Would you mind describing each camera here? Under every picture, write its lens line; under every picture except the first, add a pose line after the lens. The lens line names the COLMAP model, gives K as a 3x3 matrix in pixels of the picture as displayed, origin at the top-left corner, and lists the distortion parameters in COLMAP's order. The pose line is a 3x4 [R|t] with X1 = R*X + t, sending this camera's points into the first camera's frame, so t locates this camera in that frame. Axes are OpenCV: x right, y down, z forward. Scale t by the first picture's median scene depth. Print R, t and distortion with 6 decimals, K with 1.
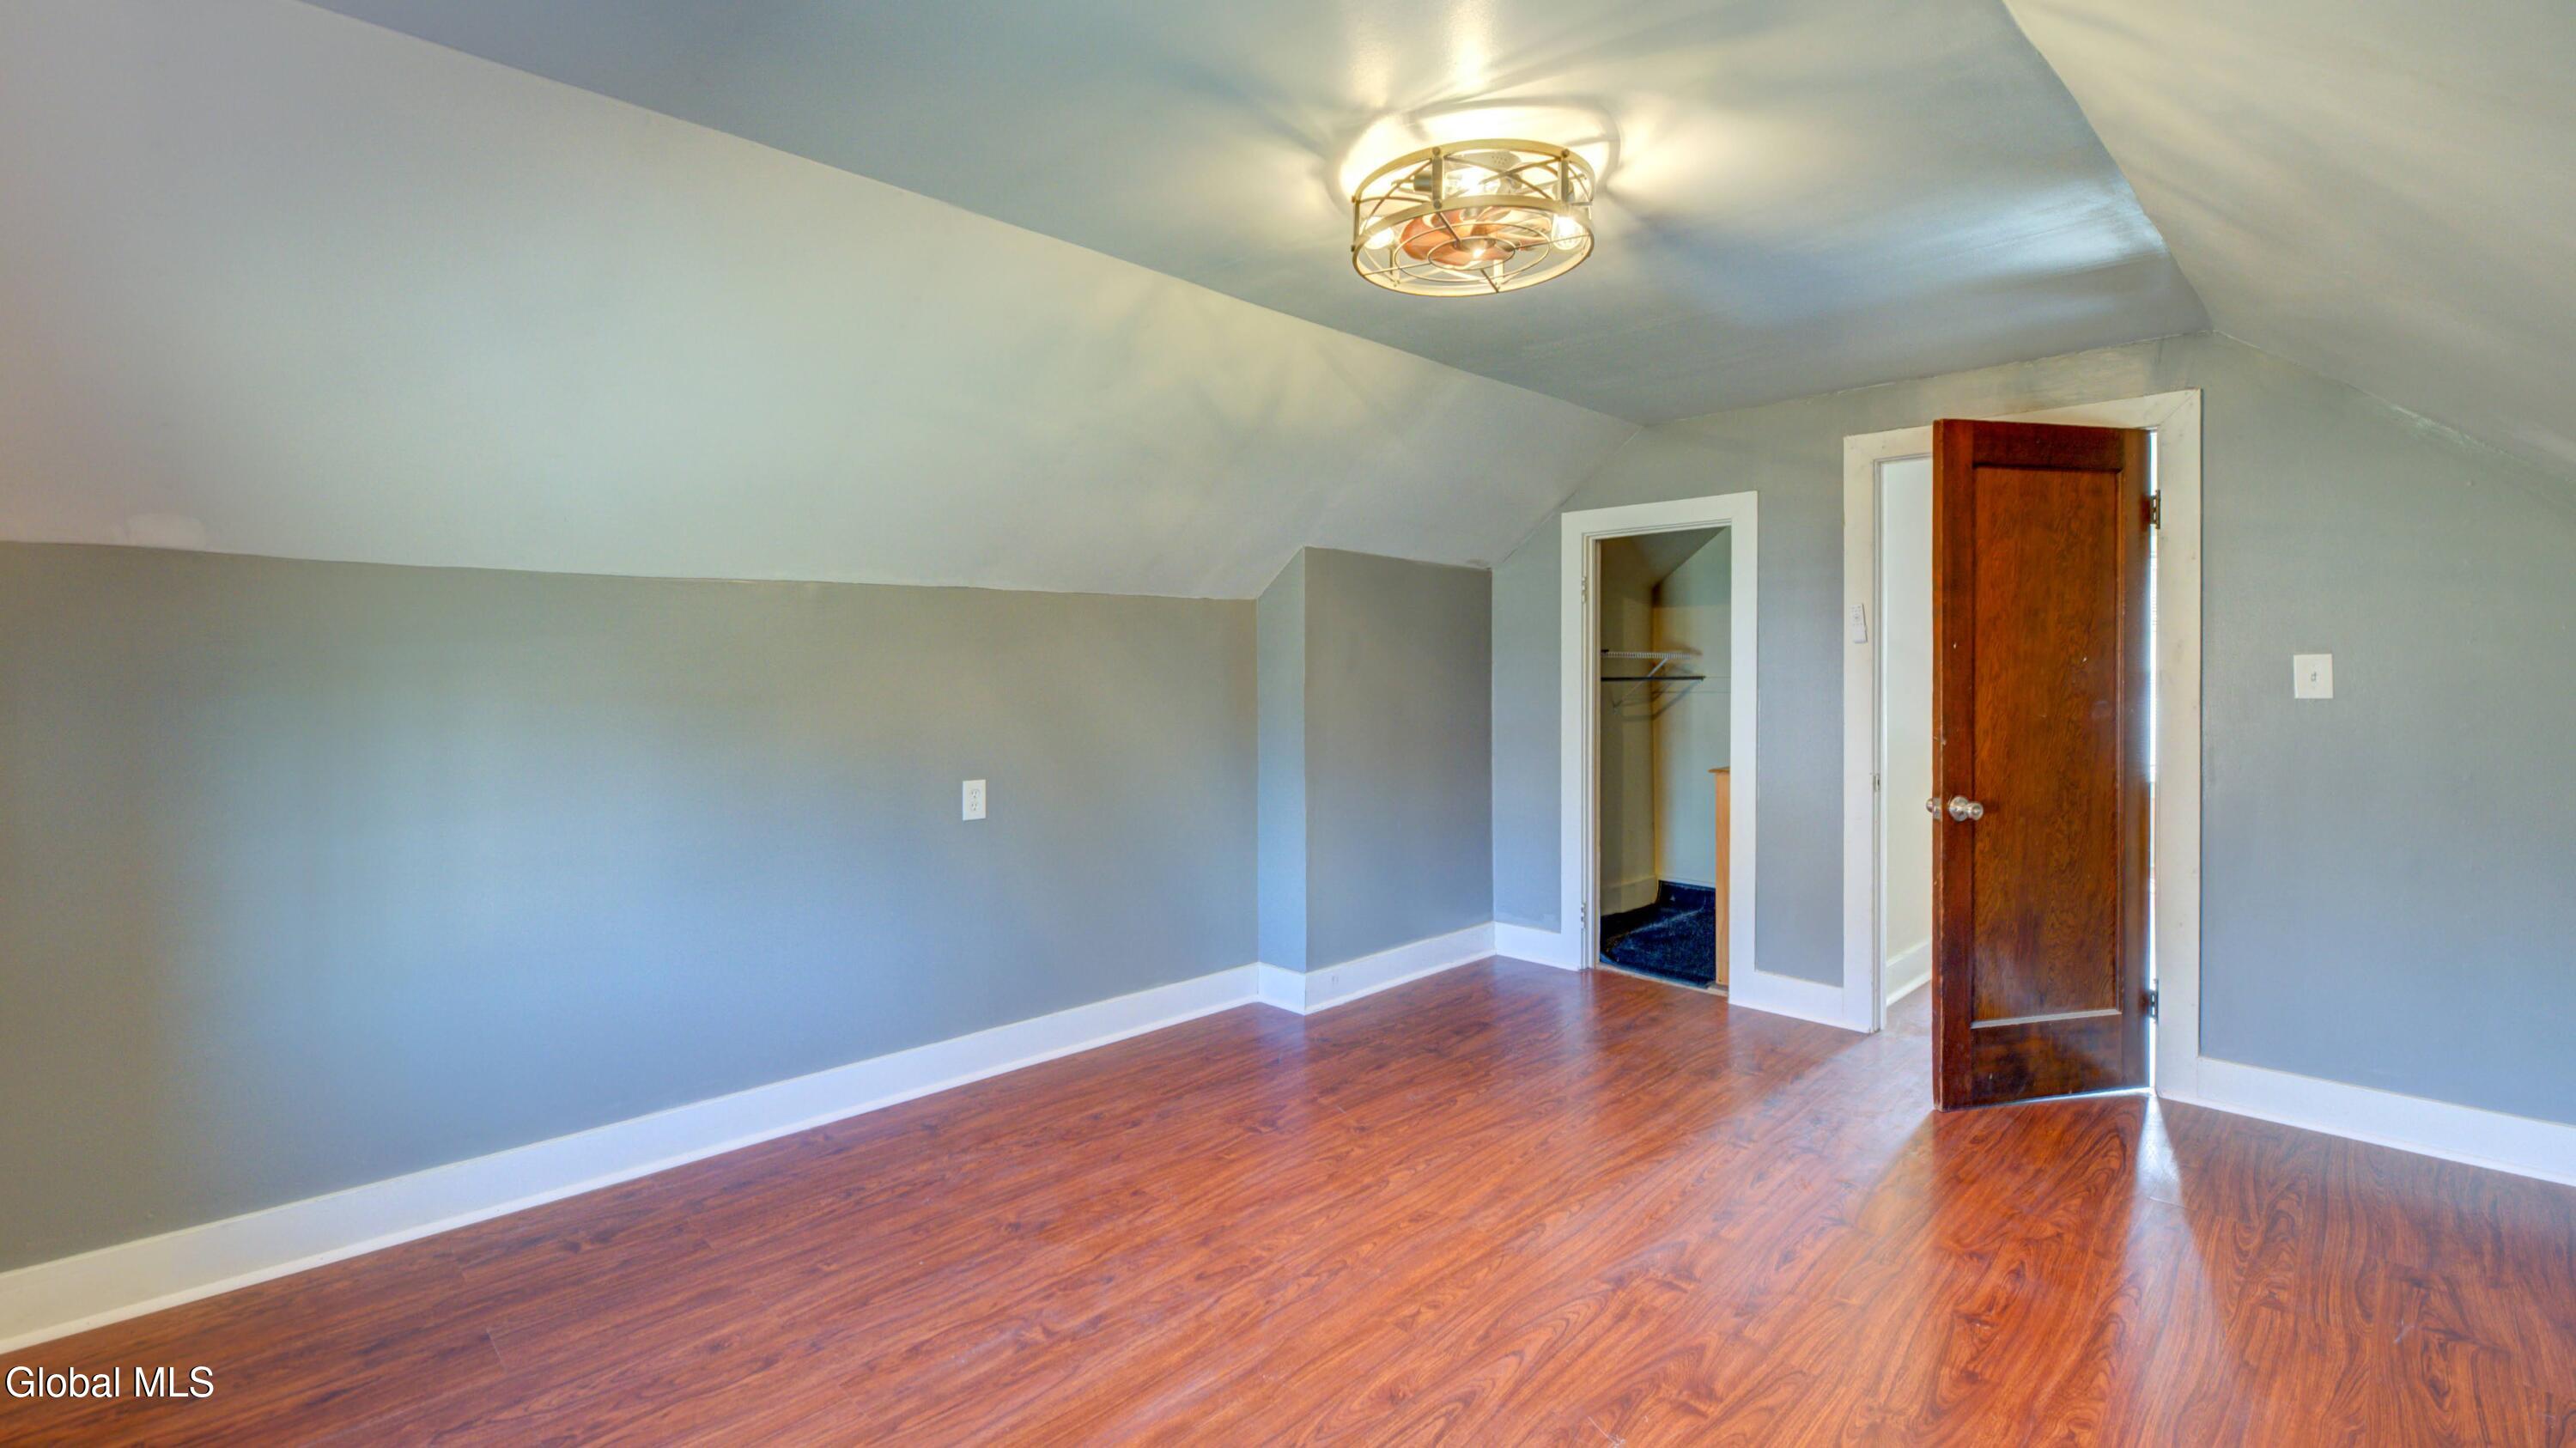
lens RADIAL K [[1059.4, 0, 1288.8], [0, 1059.4, 688.2], [0, 0, 1]] dist [-0.008268, -0.000363]
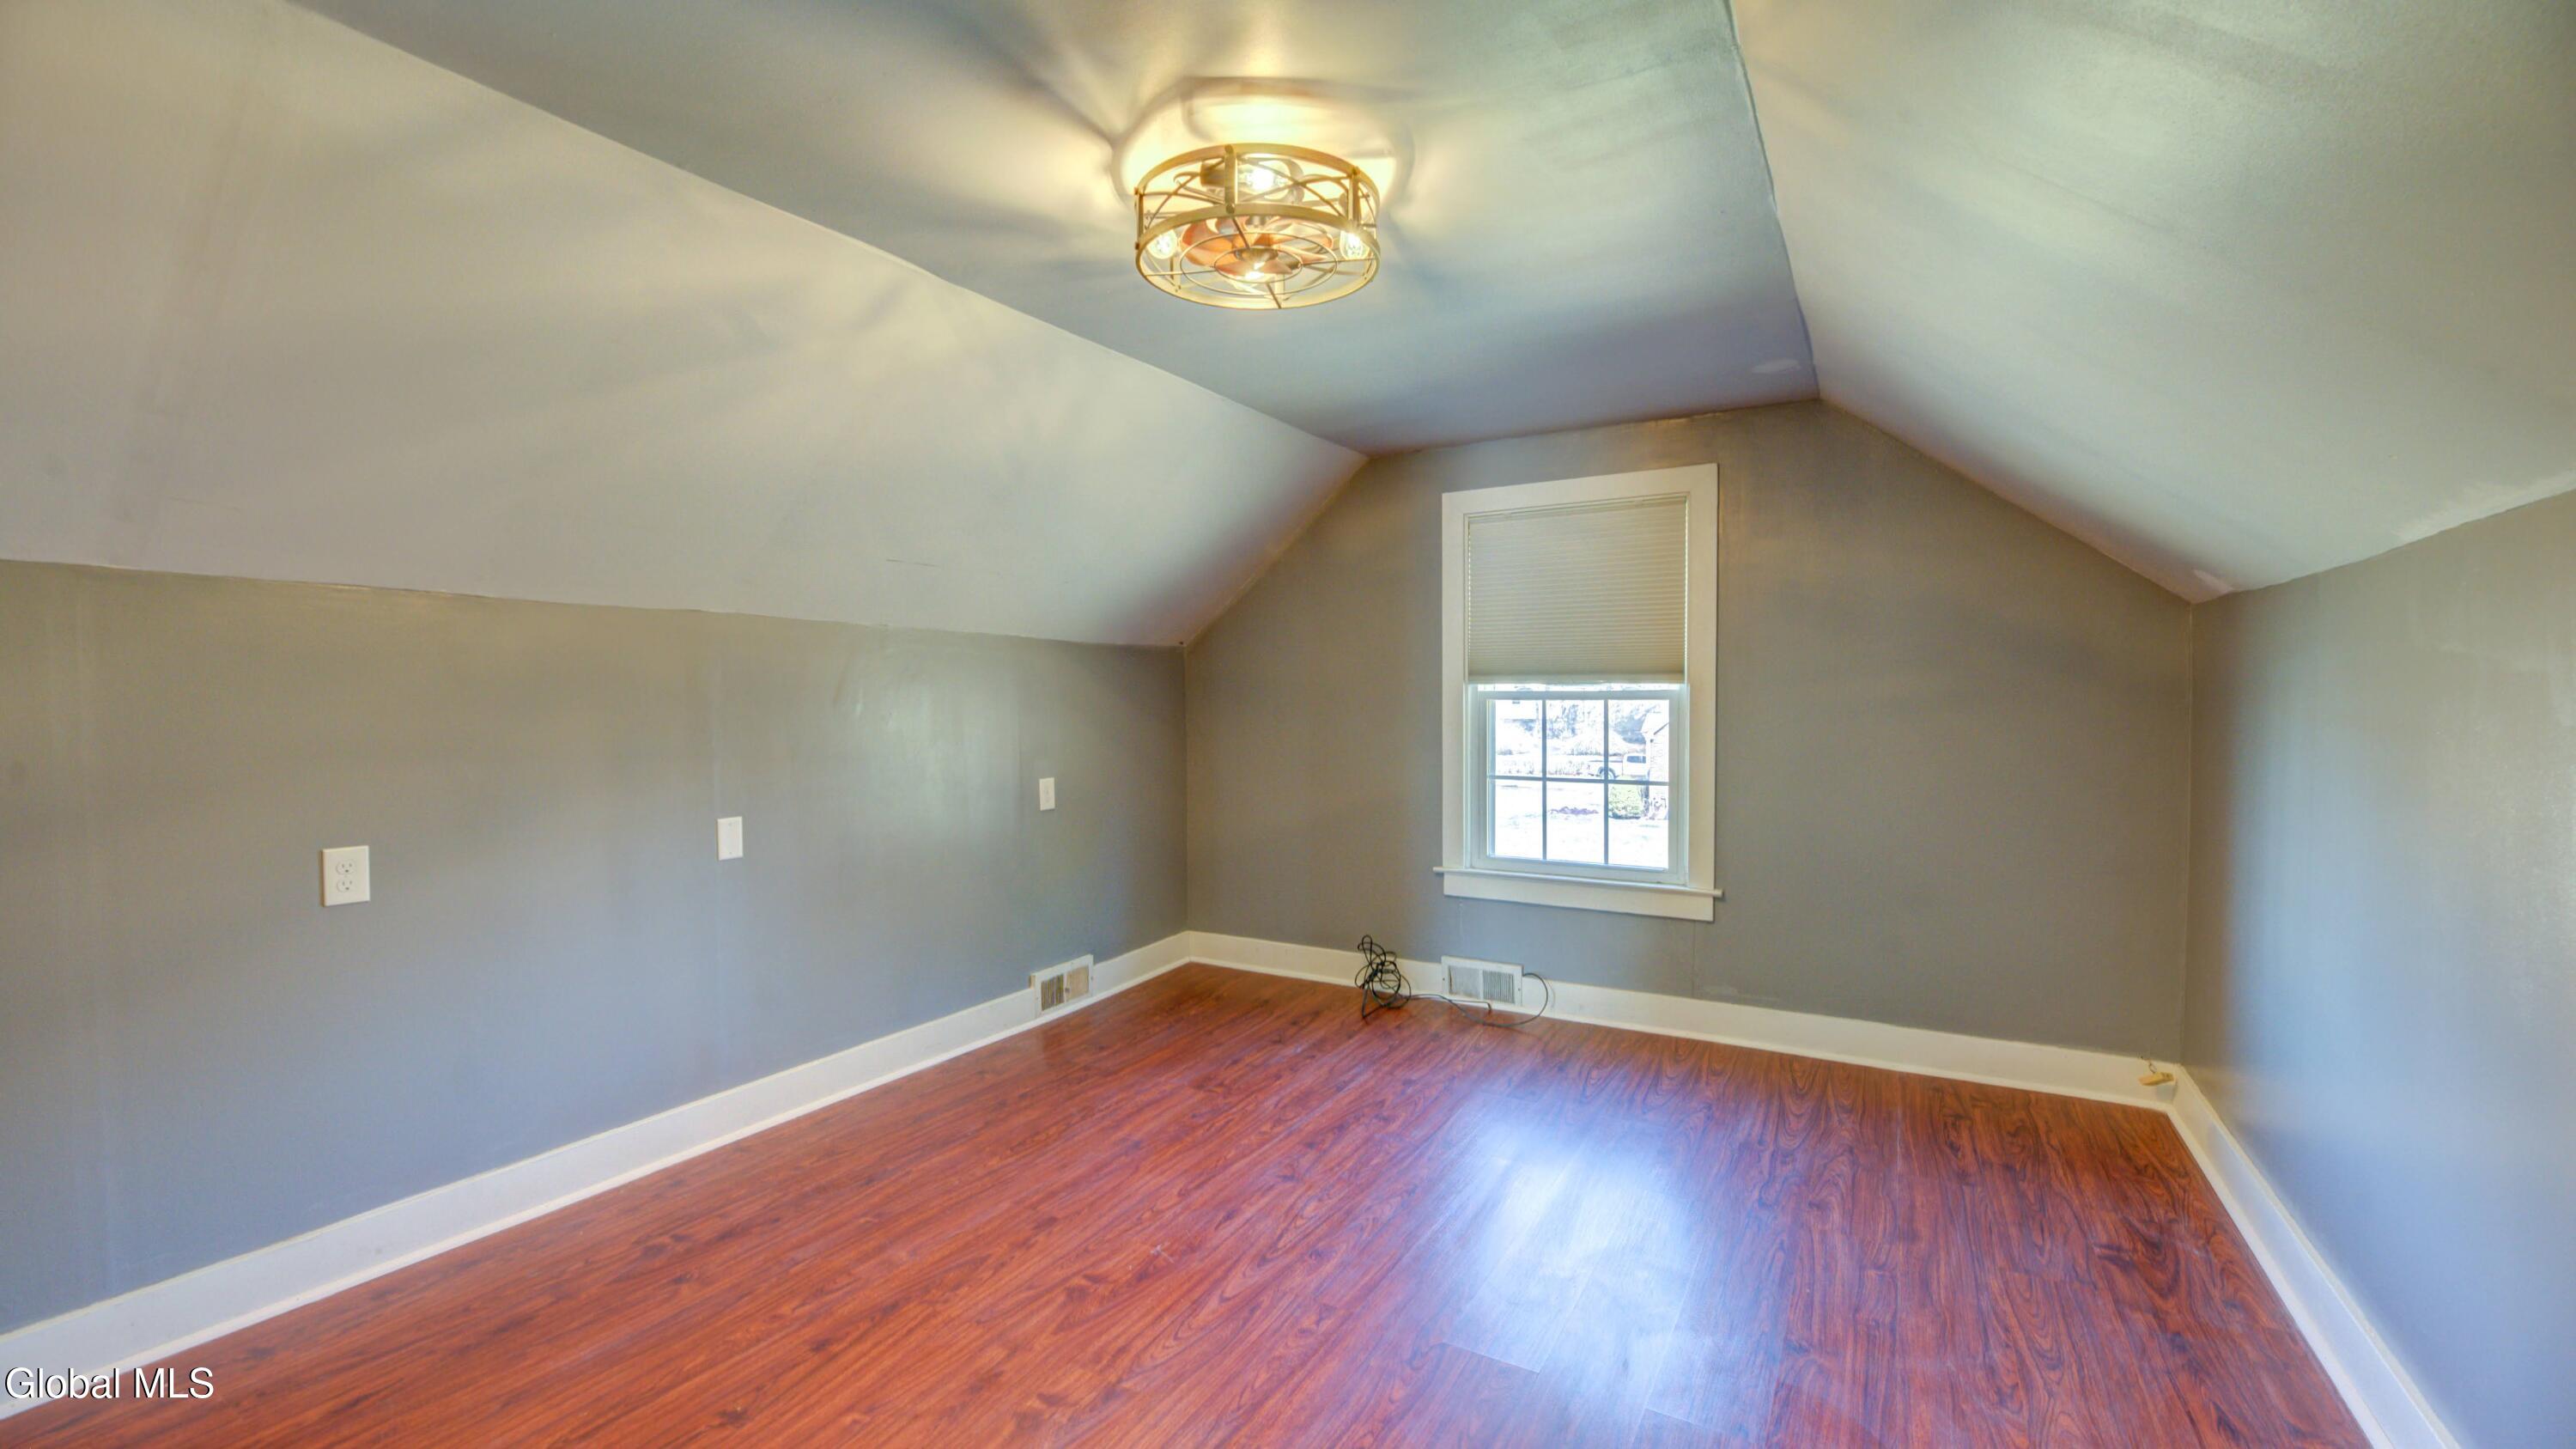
lens RADIAL K [[1059.4, 0, 1288.8], [0, 1059.4, 688.7], [0, 0, 1]] dist [-0.008268, -0.000363]
pose [[-0.967773, 0.007687, -0.251706, 0.423409], [0.004518, 0.999903, 0.013165, -0.046872], [0.251783, 0.011603, -0.967714, 2.073445]]
